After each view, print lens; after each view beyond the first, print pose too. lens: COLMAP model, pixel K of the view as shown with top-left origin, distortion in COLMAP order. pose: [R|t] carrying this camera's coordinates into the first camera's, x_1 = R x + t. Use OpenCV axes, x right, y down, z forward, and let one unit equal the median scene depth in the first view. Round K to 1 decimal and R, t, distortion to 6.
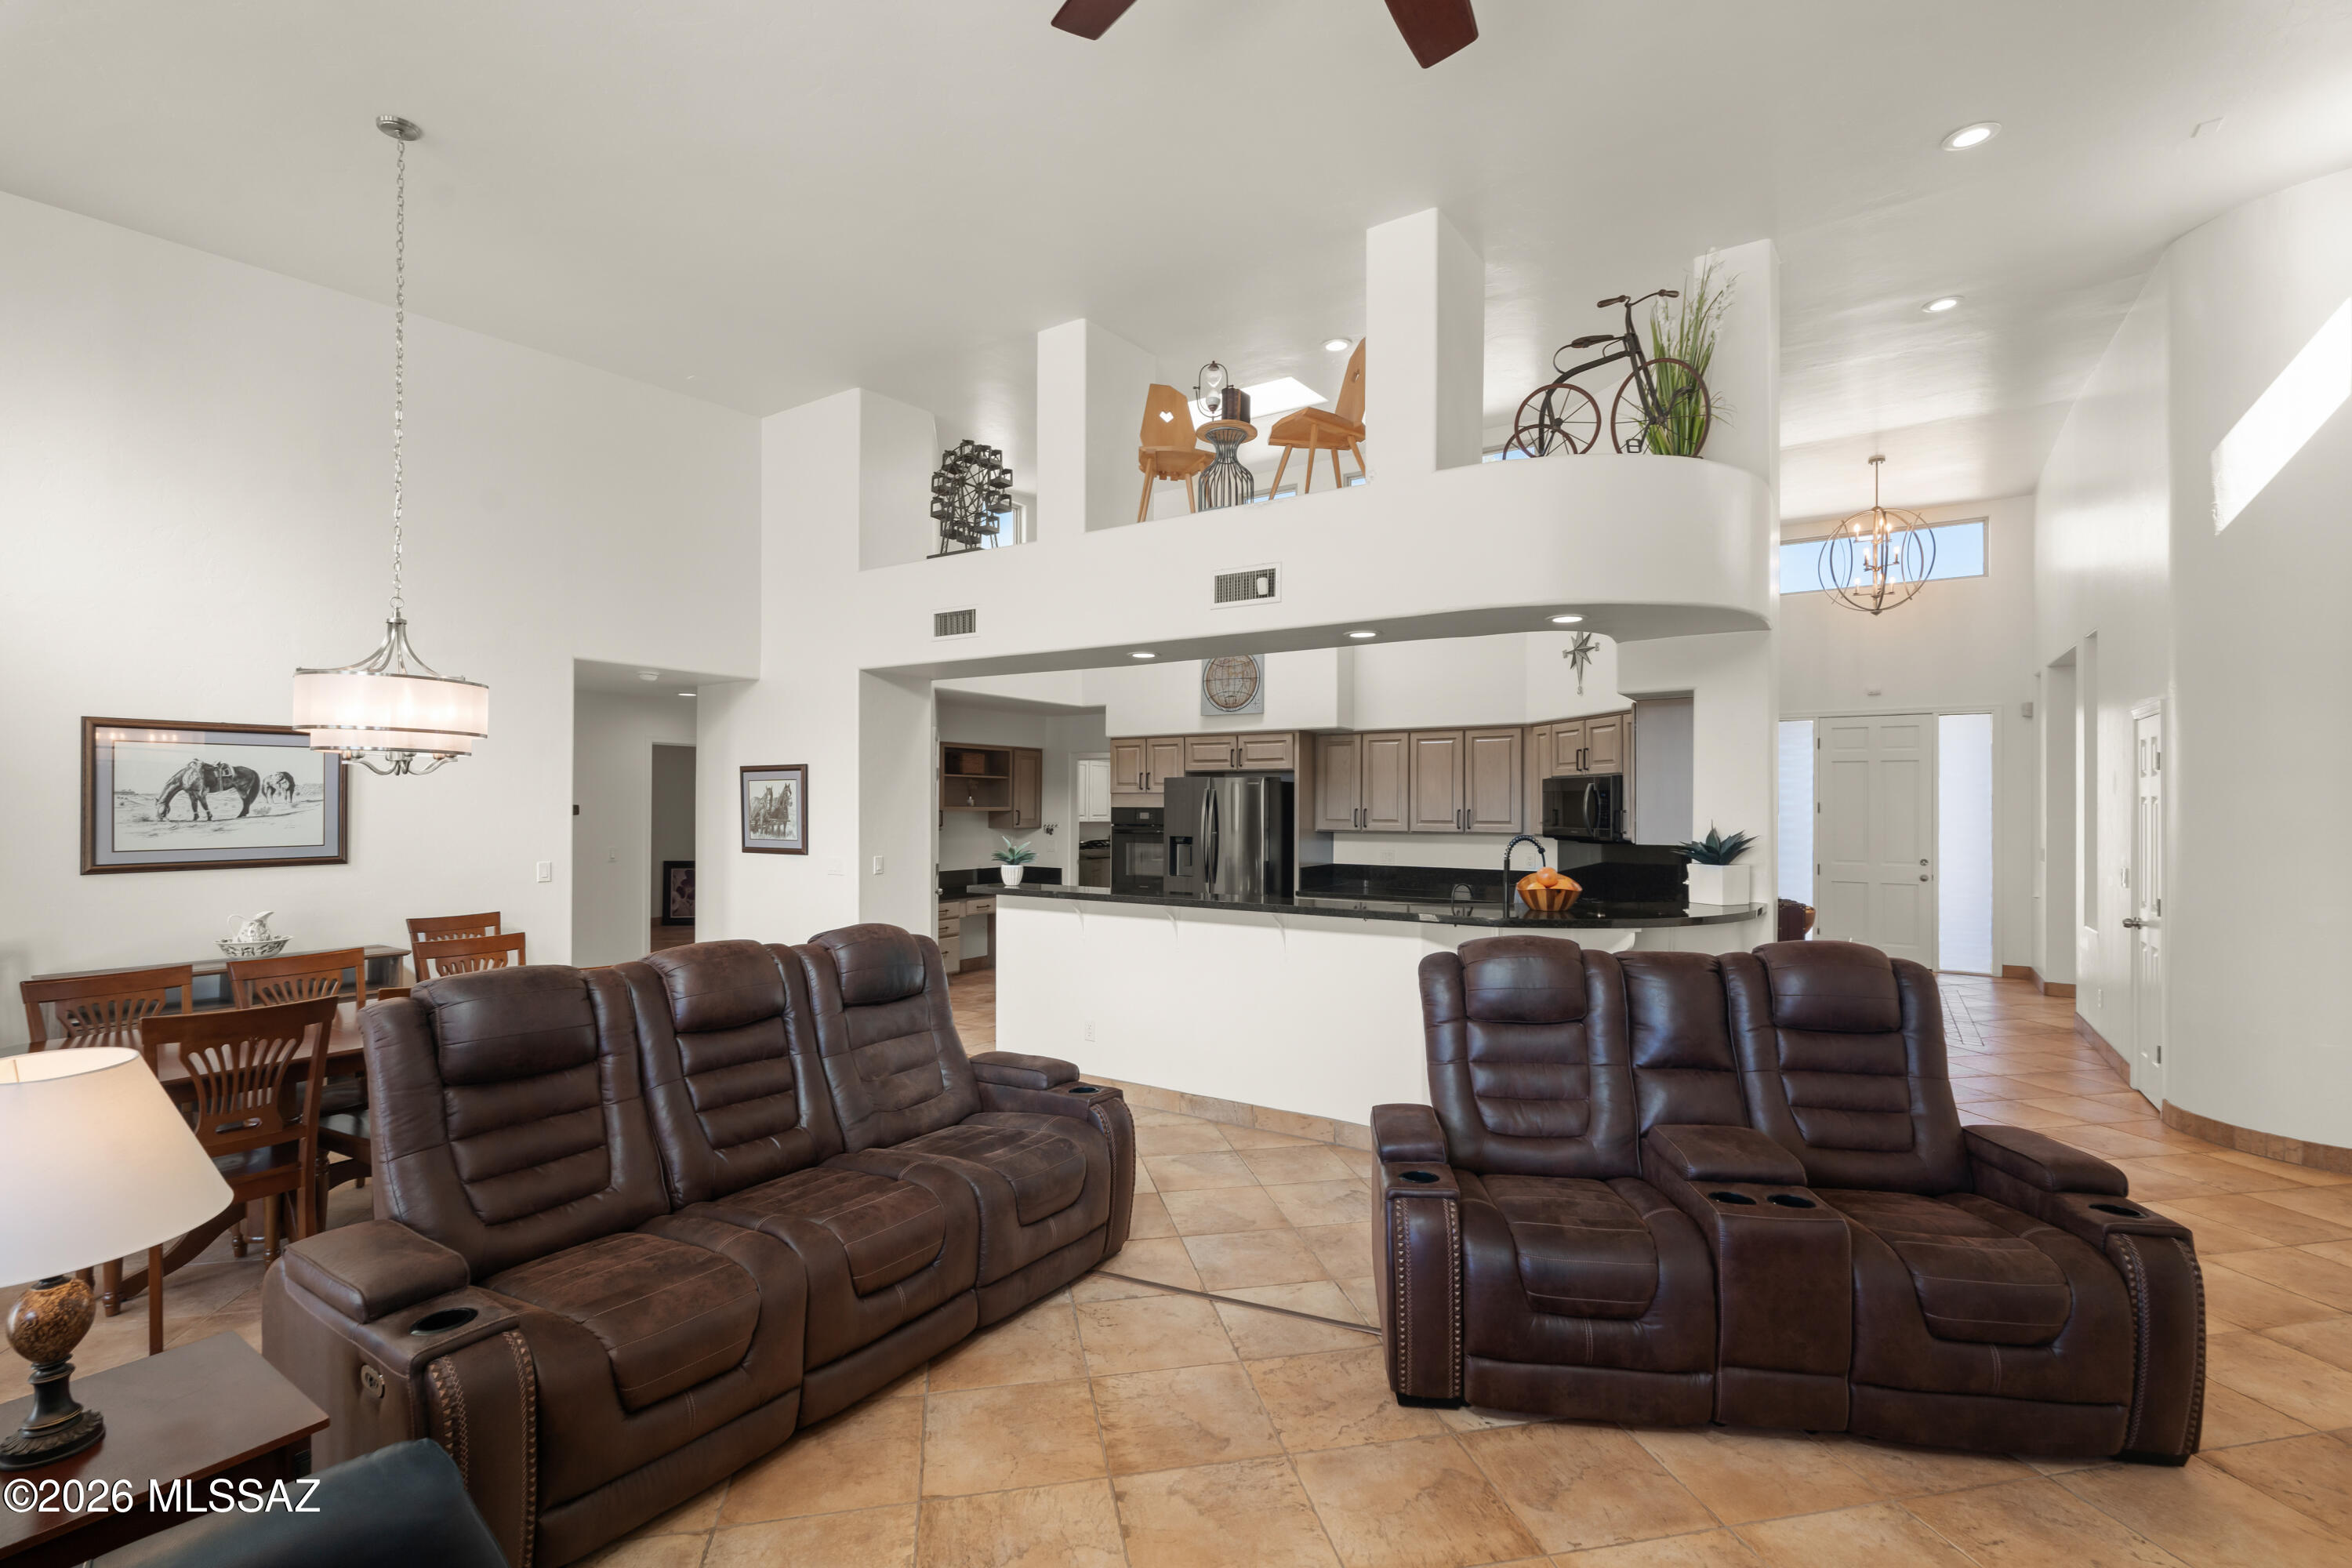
lens RADIAL K [[1081.5, 0, 1176.0], [0, 1081.5, 803.3], [0, 0, 1]] dist [-0.000522, -0.000101]
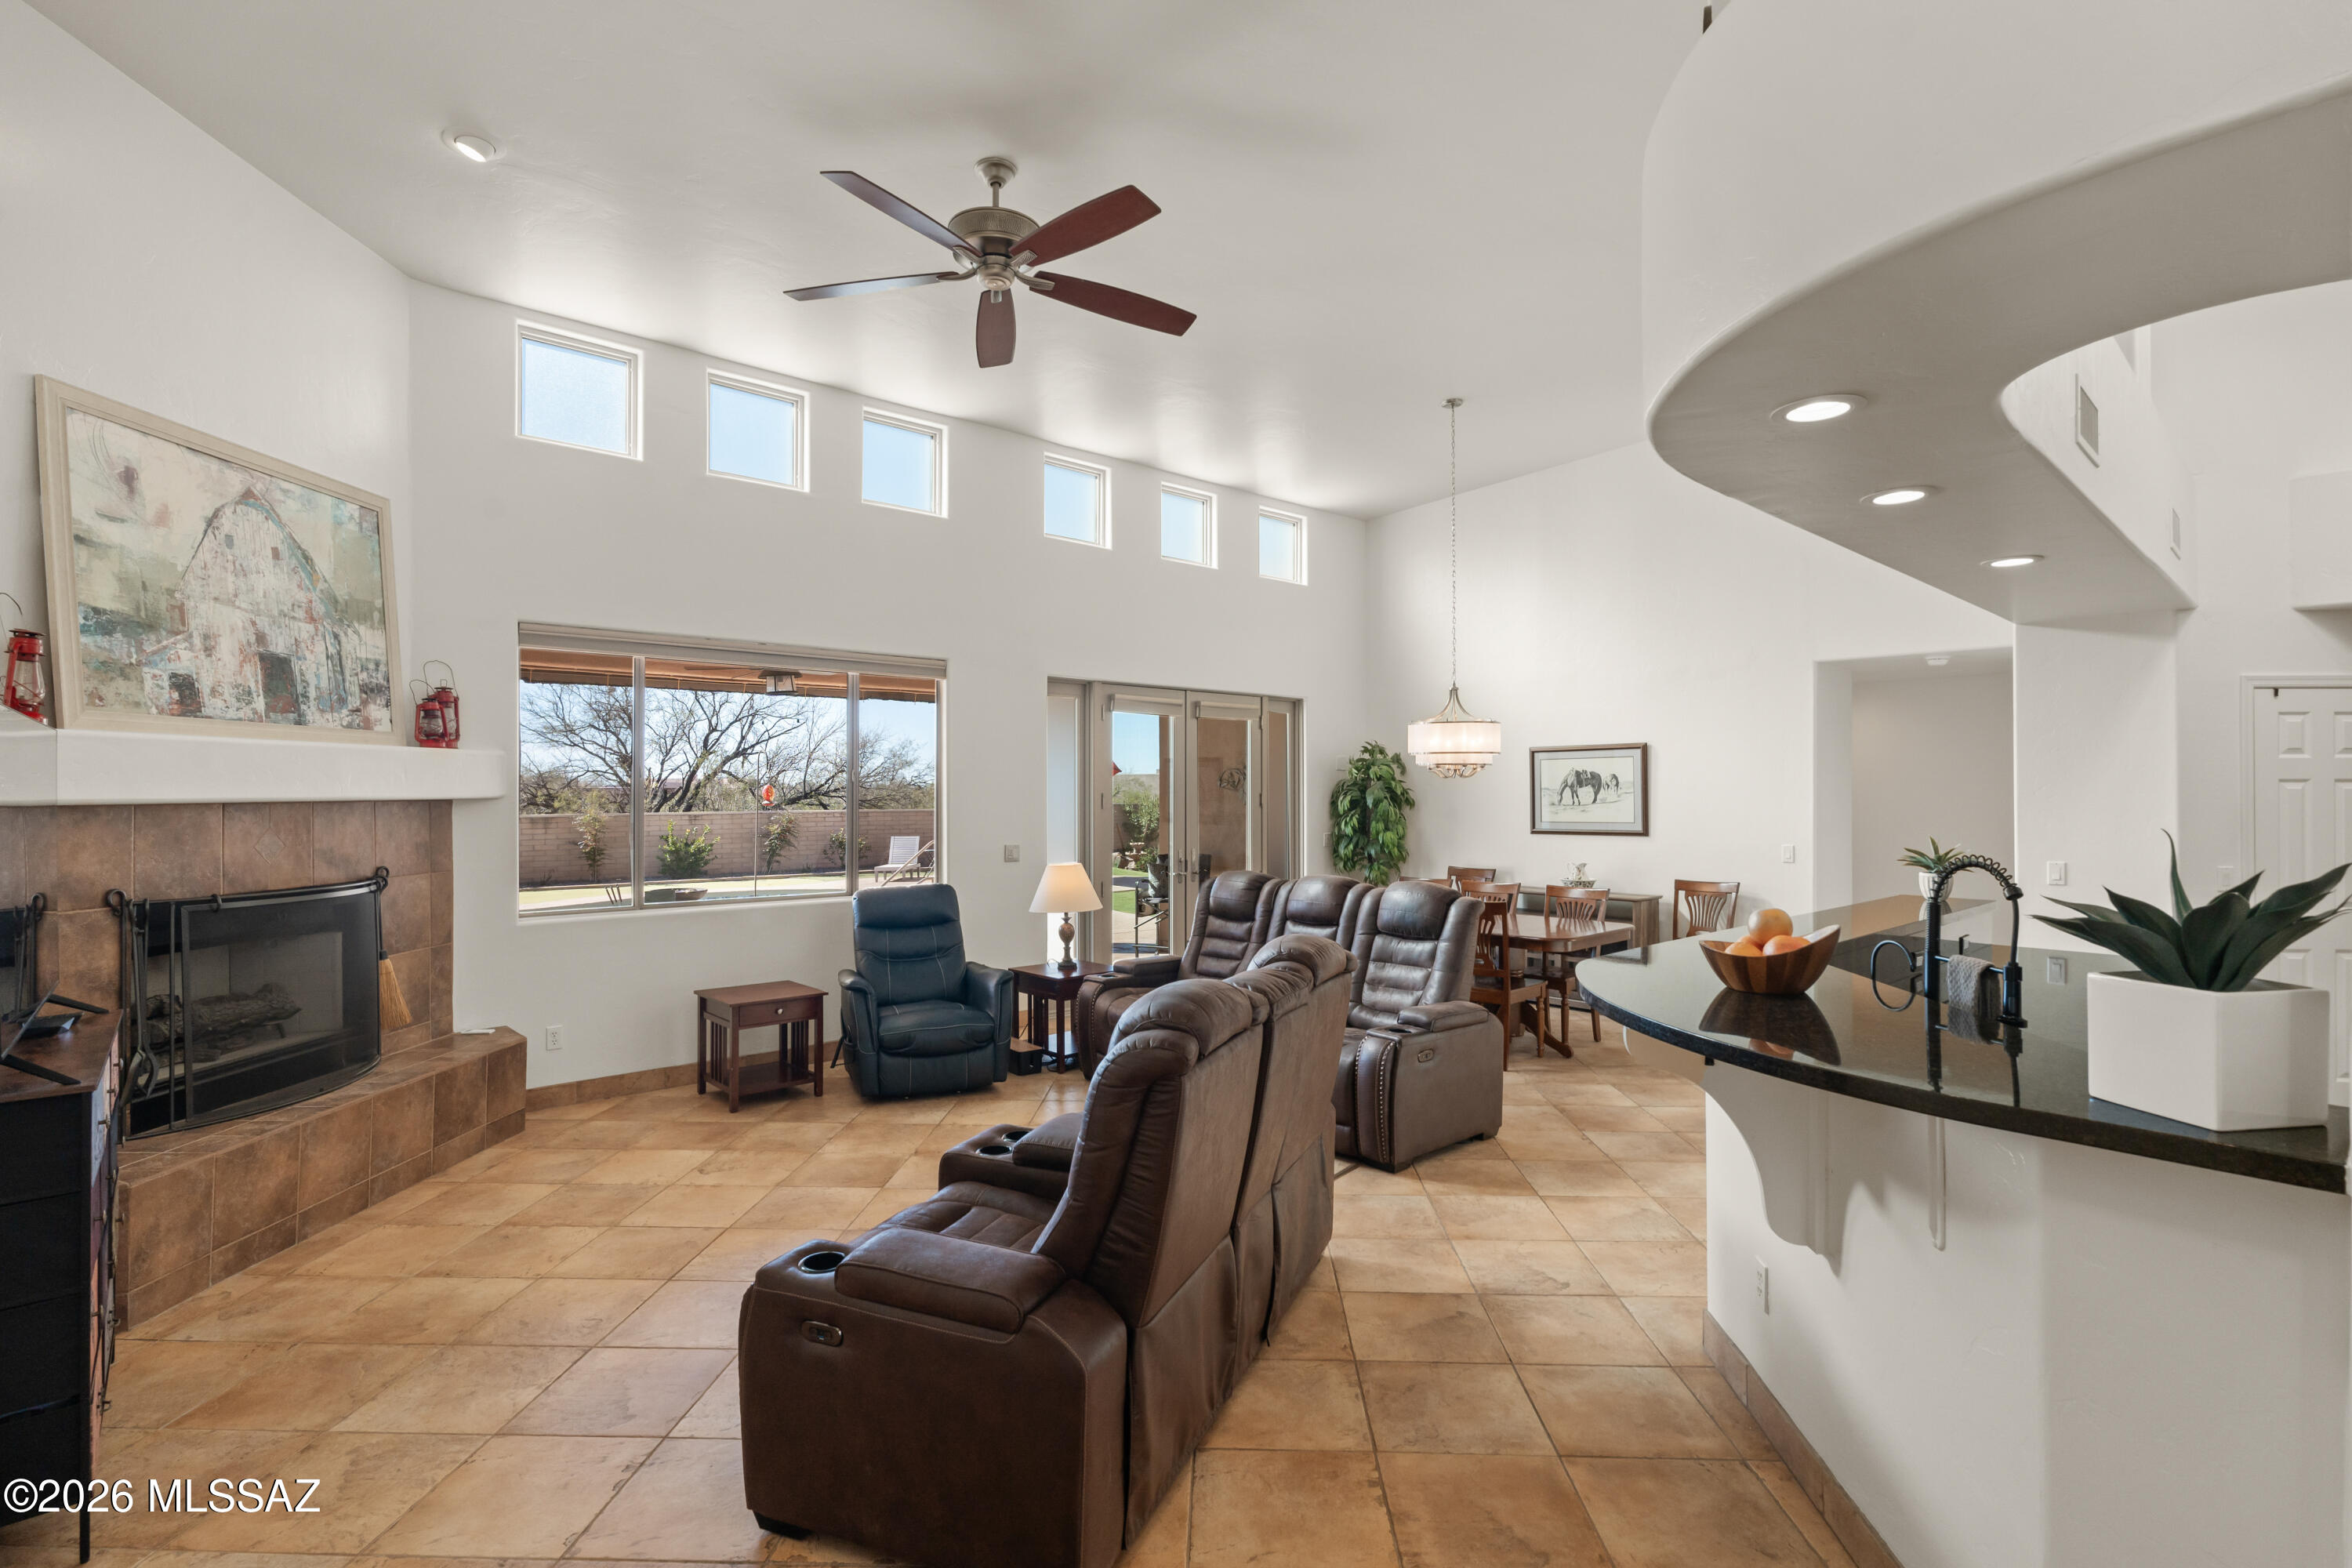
lens RADIAL K [[1131.1, 0, 1176.0], [0, 1131.1, 784.0], [0, 0, 1]] dist [0.000116, 0.000004]
pose [[-0.228395, -0.007568, -0.973539, 0.912444], [0.009585, 0.999904, -0.010021, -0.004741], [0.973521, -0.011620, -0.228301, 0.791703]]
